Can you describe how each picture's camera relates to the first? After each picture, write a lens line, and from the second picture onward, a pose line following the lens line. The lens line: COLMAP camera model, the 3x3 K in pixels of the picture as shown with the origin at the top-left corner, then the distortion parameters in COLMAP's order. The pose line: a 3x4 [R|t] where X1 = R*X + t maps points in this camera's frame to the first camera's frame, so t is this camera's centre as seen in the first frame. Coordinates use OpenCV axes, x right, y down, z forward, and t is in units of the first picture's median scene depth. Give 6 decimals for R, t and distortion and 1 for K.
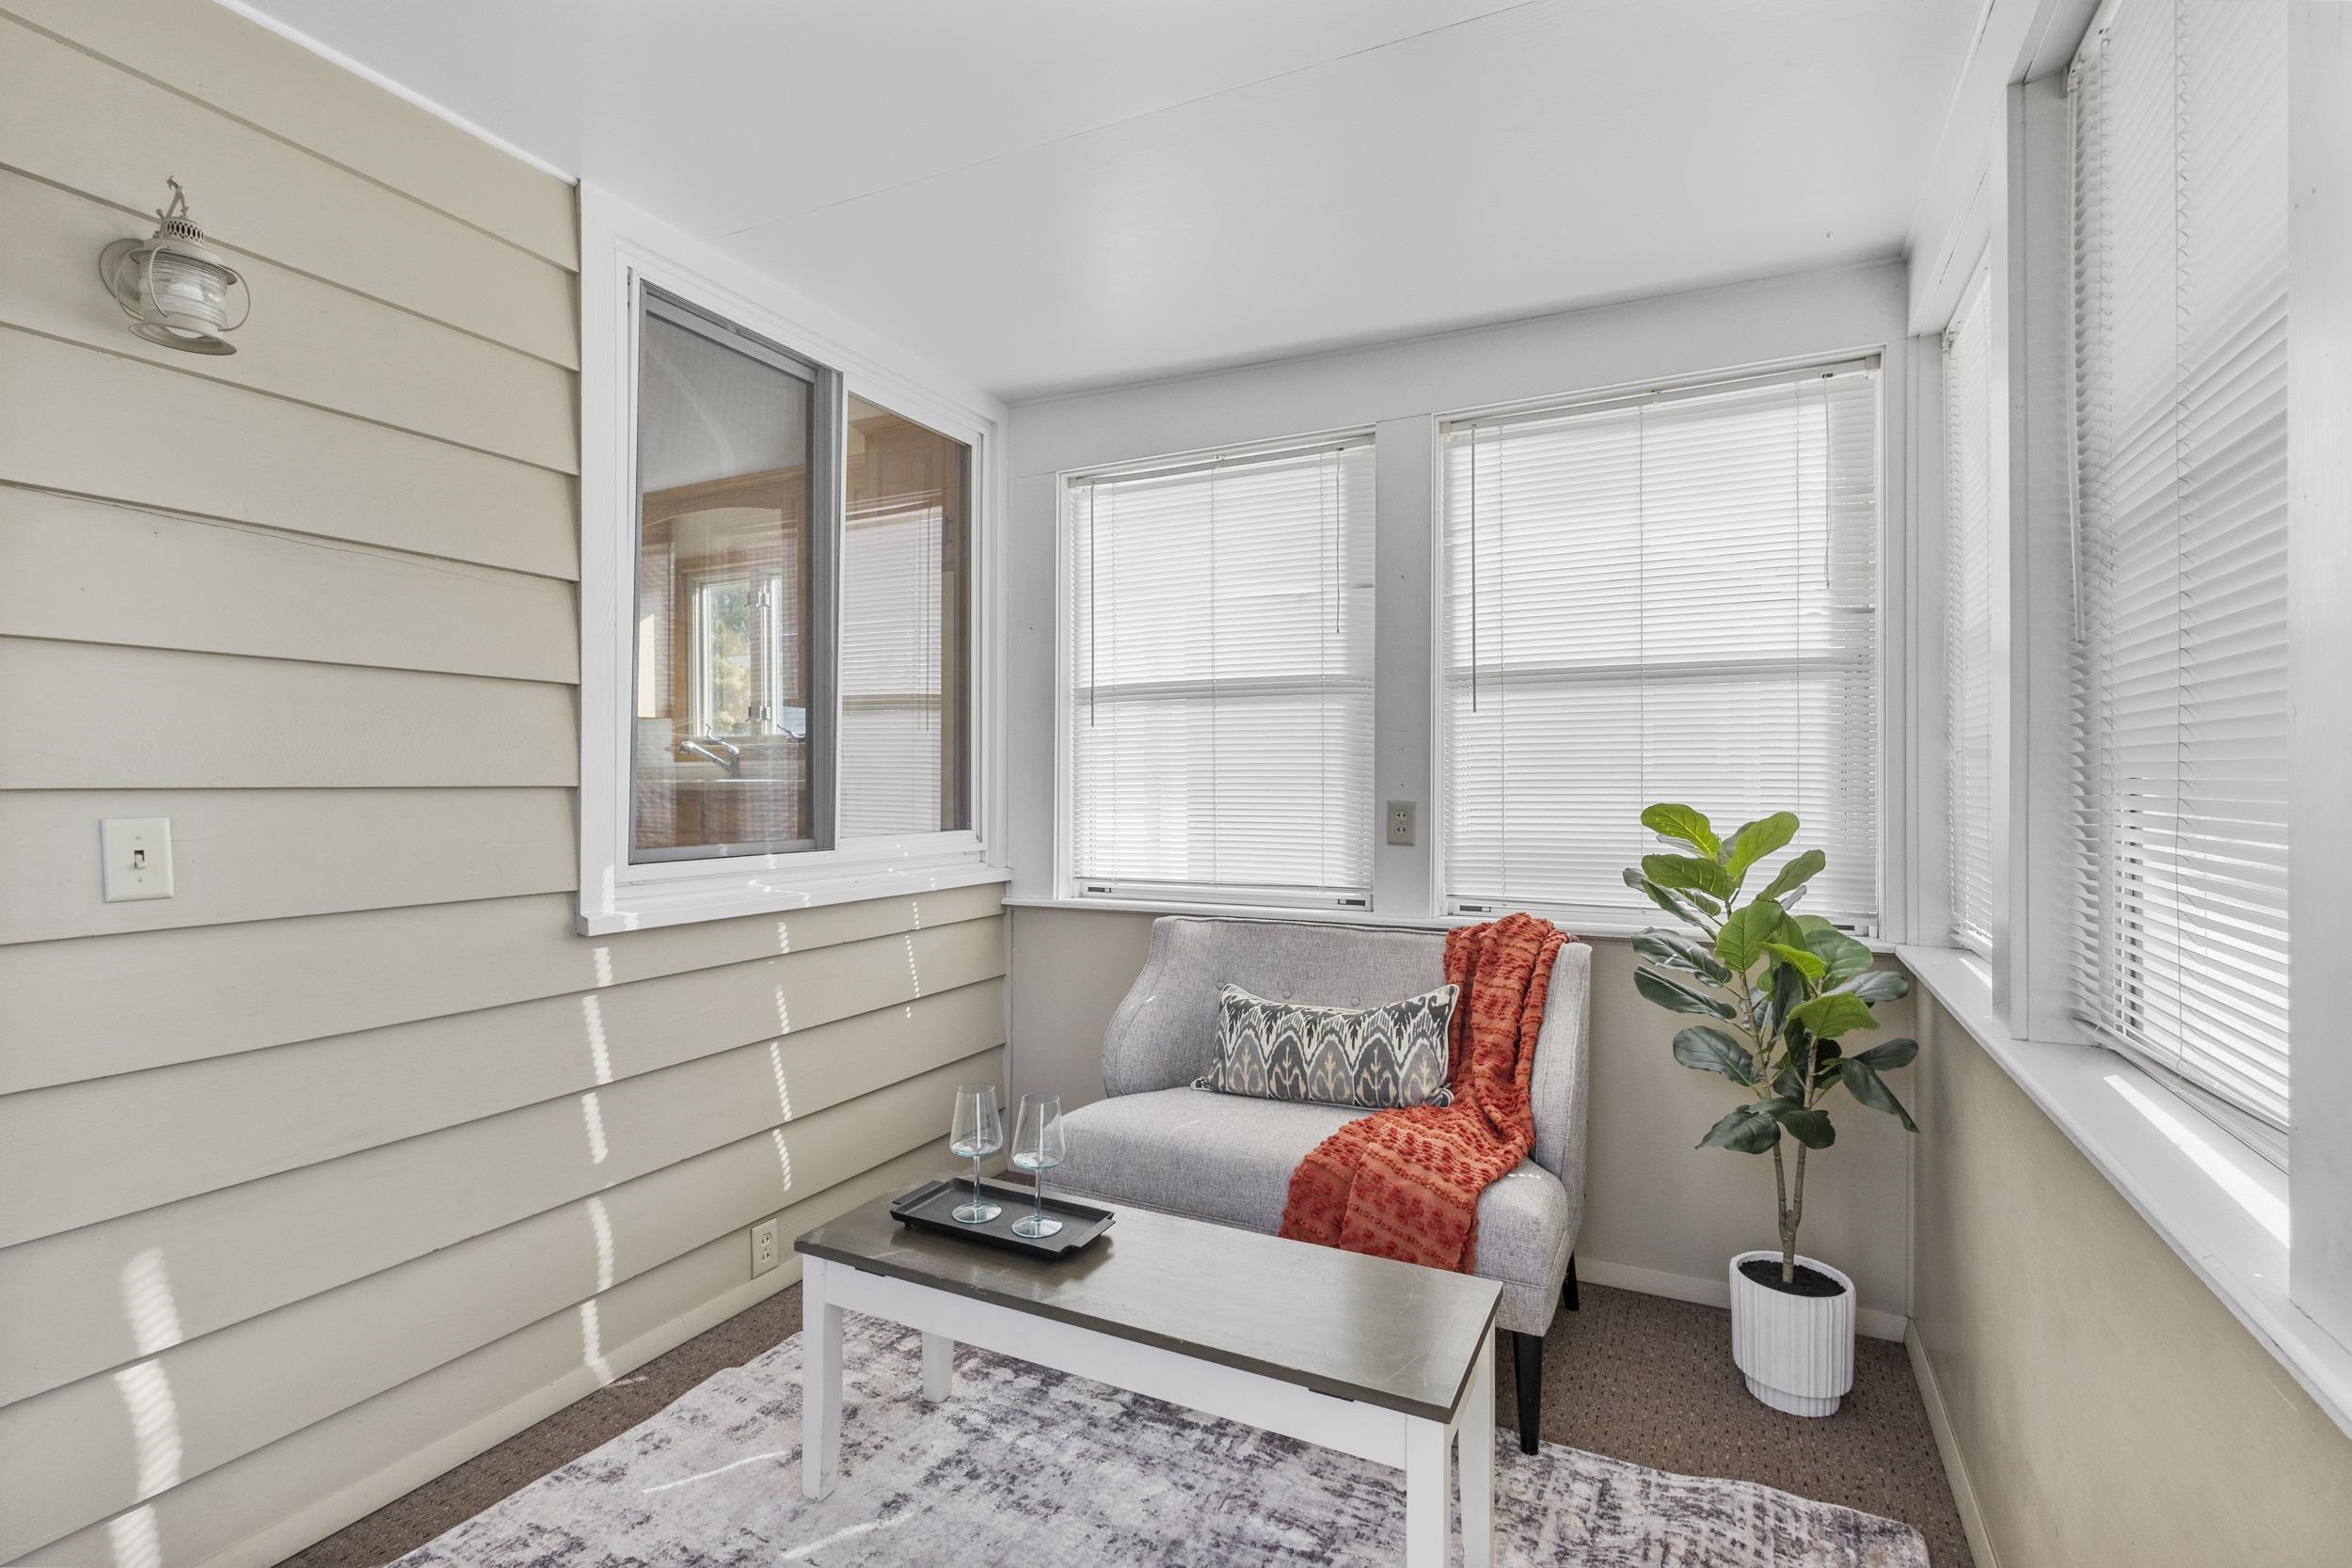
lens RADIAL K [[1089.0, 0, 1169.9], [0, 1089.0, 780.6], [0, 0, 1]] dist [0.000275, -0.000437]
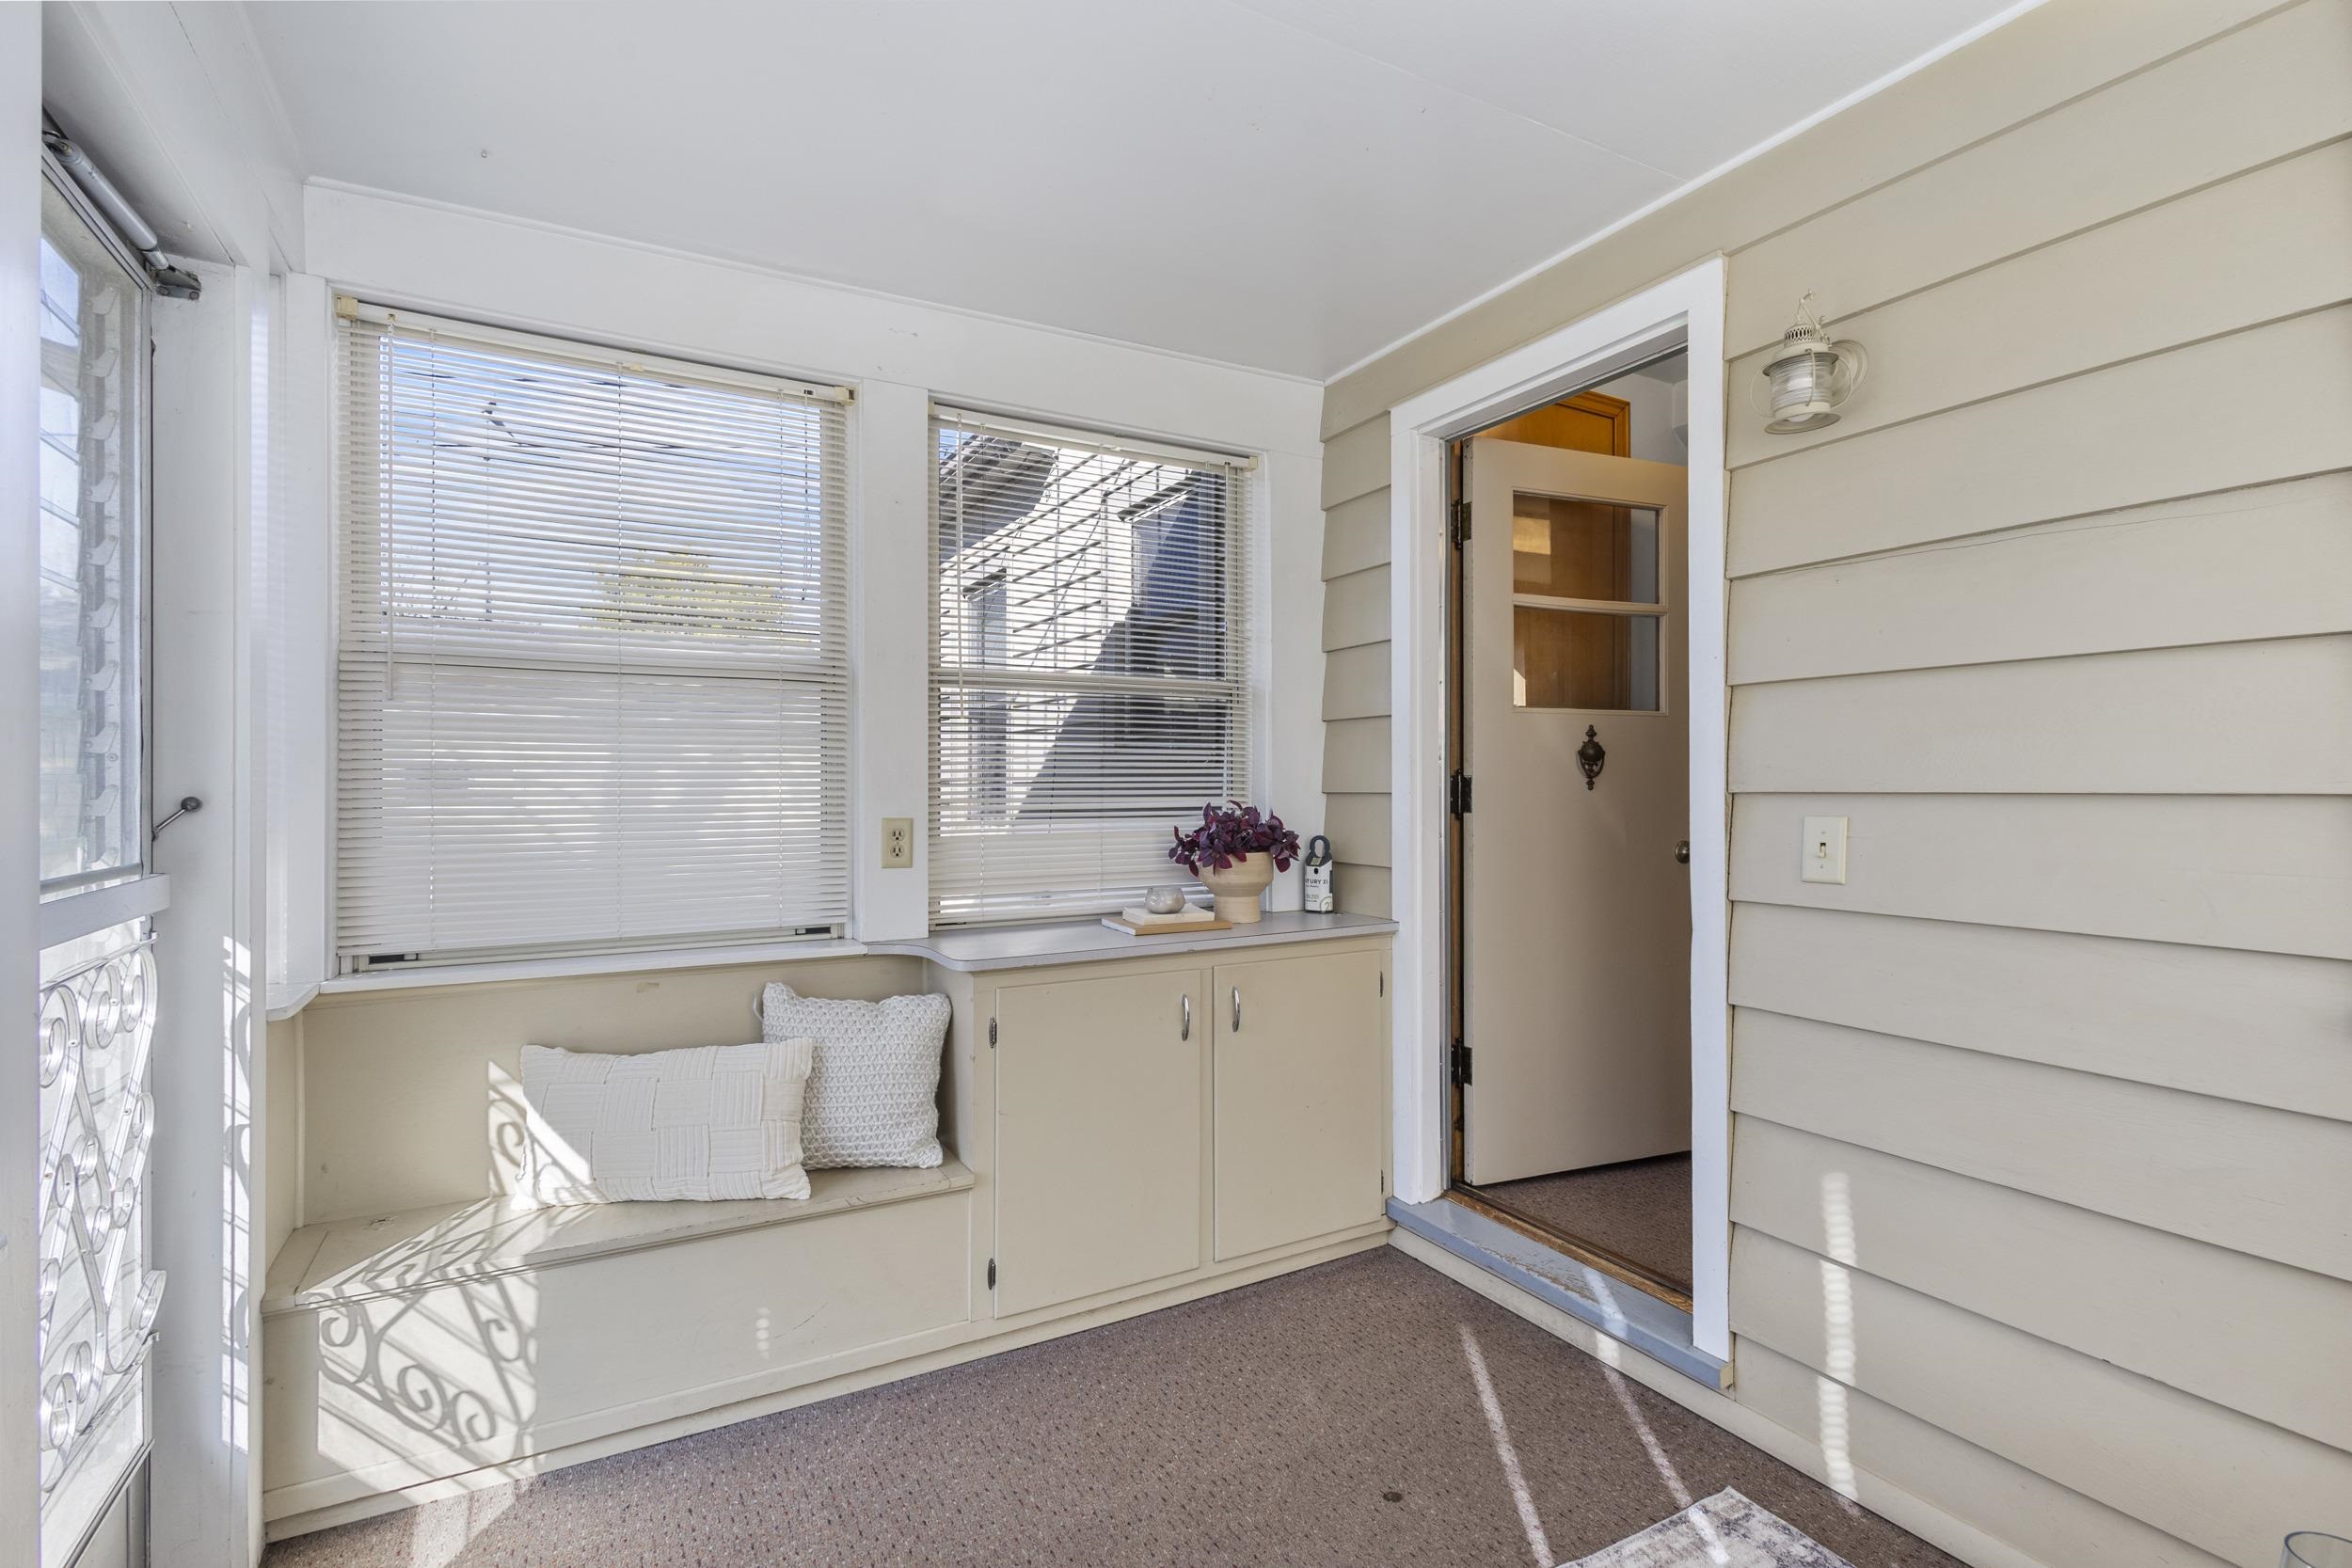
lens RADIAL K [[1089.0, 0, 1169.1], [0, 1089.0, 781.6], [0, 0, 1]] dist [0.000275, -0.000437]
pose [[-0.557256, -0.006199, -0.830317, 0.493048], [-0.006877, 0.999972, -0.002851, 0.002572], [0.830312, 0.004122, -0.557283, 1.062804]]
